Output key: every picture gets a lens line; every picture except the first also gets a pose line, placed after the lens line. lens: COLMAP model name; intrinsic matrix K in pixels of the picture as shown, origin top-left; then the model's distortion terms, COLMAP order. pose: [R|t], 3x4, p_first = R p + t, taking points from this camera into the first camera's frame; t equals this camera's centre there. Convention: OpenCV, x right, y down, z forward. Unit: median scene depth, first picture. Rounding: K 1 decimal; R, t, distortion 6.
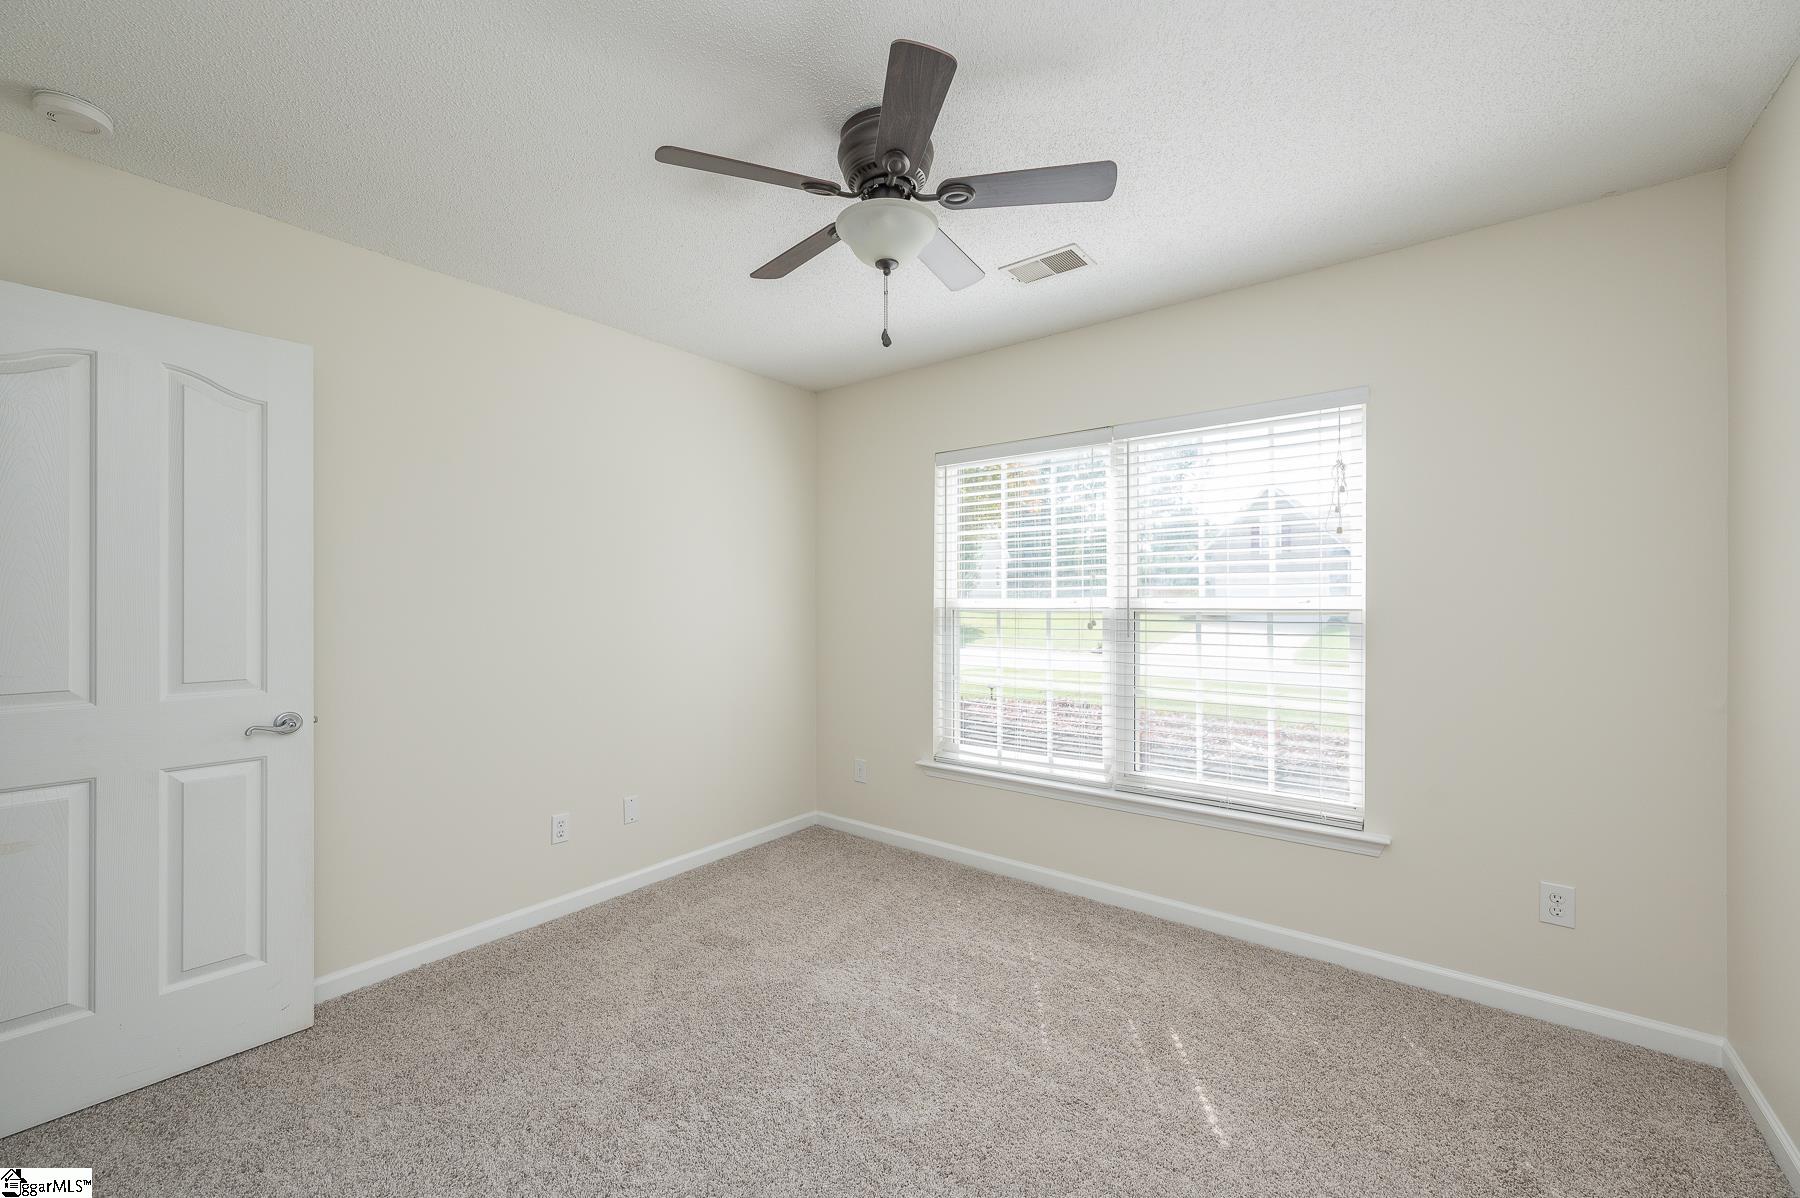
lens RADIAL K [[714.8, 0, 893.6], [0, 714.8, 597.8], [0, 0, 1]] dist [0.000182, 0.000105]
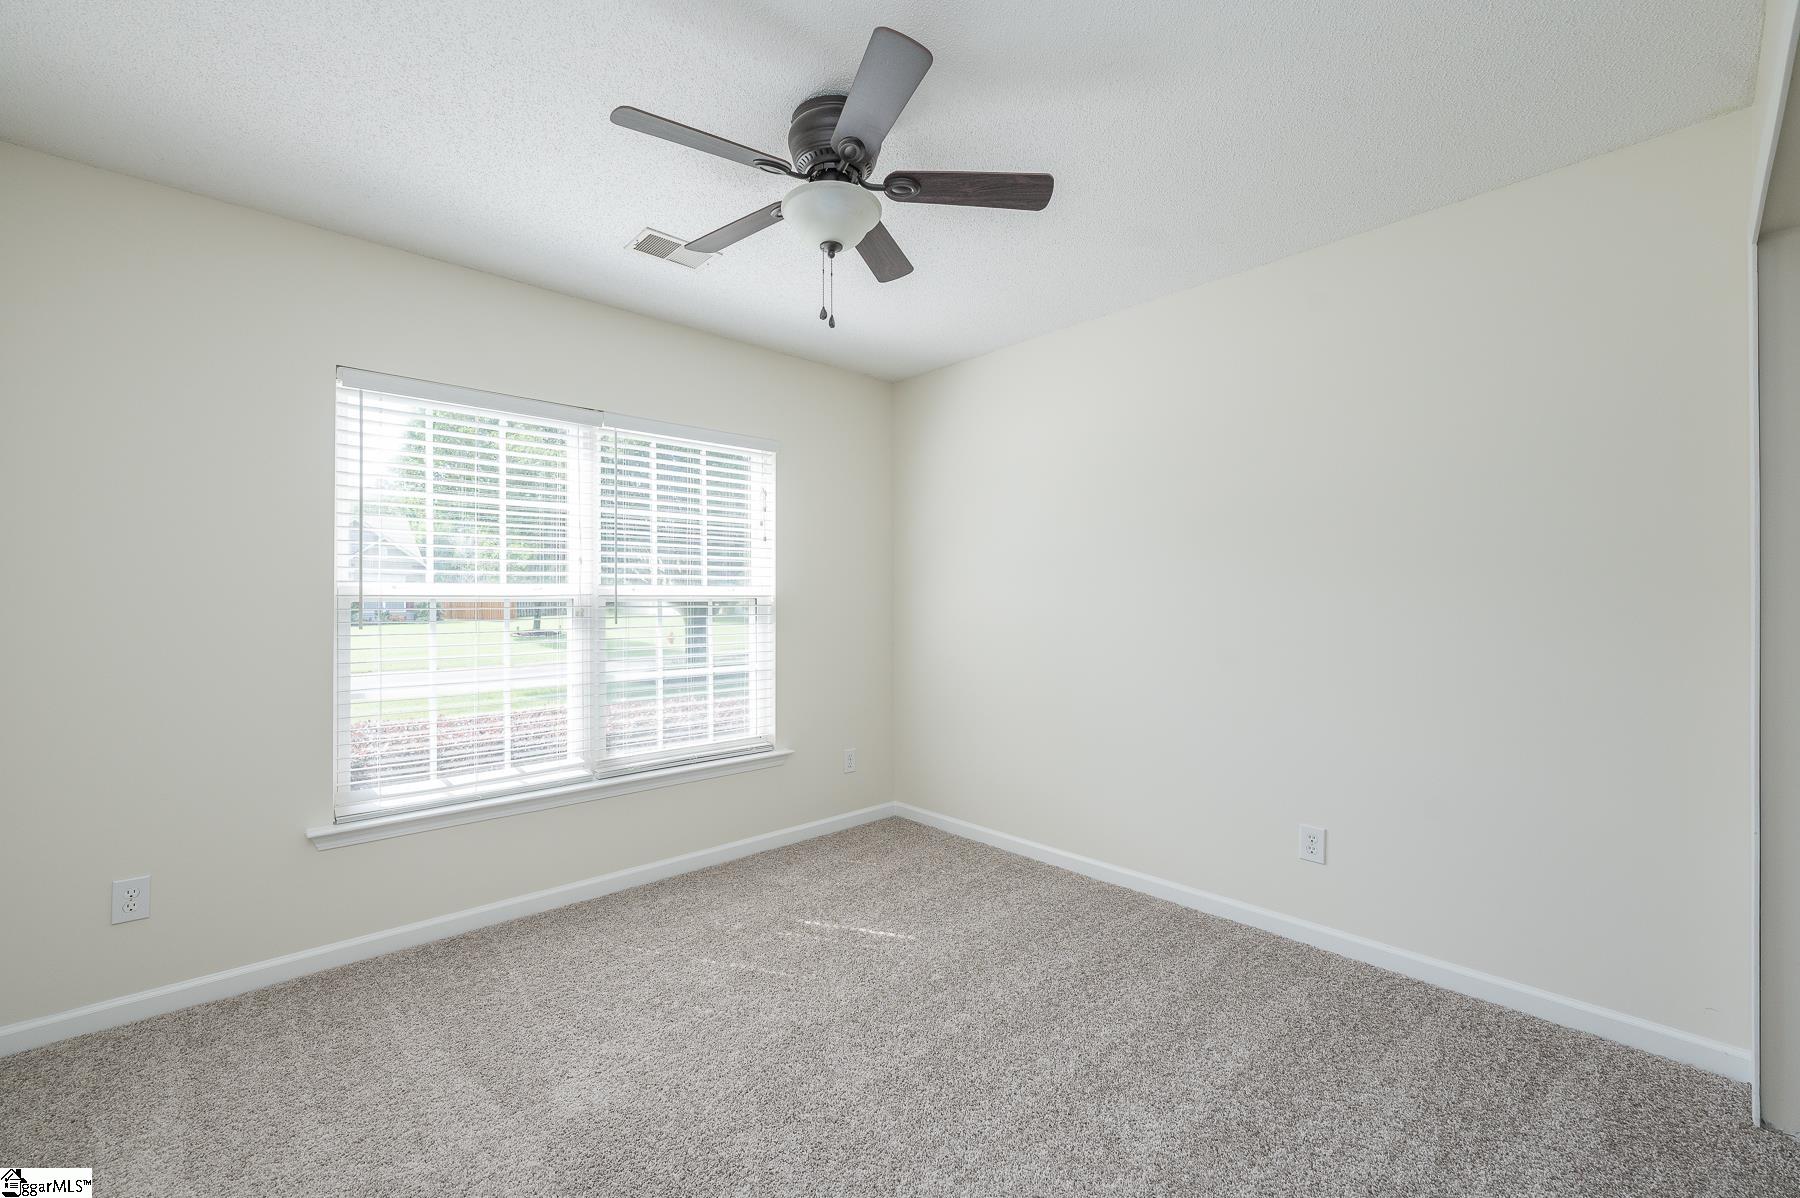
lens RADIAL K [[714.8, 0, 893.6], [0, 714.8, 597.8], [0, 0, 1]] dist [0.000182, 0.000105]
pose [[0.174096, -0.006487, 0.984707, -0.690351], [-0.012234, 0.999887, 0.008750, 0.004689], [-0.984653, -0.013571, 0.173997, 0.502643]]
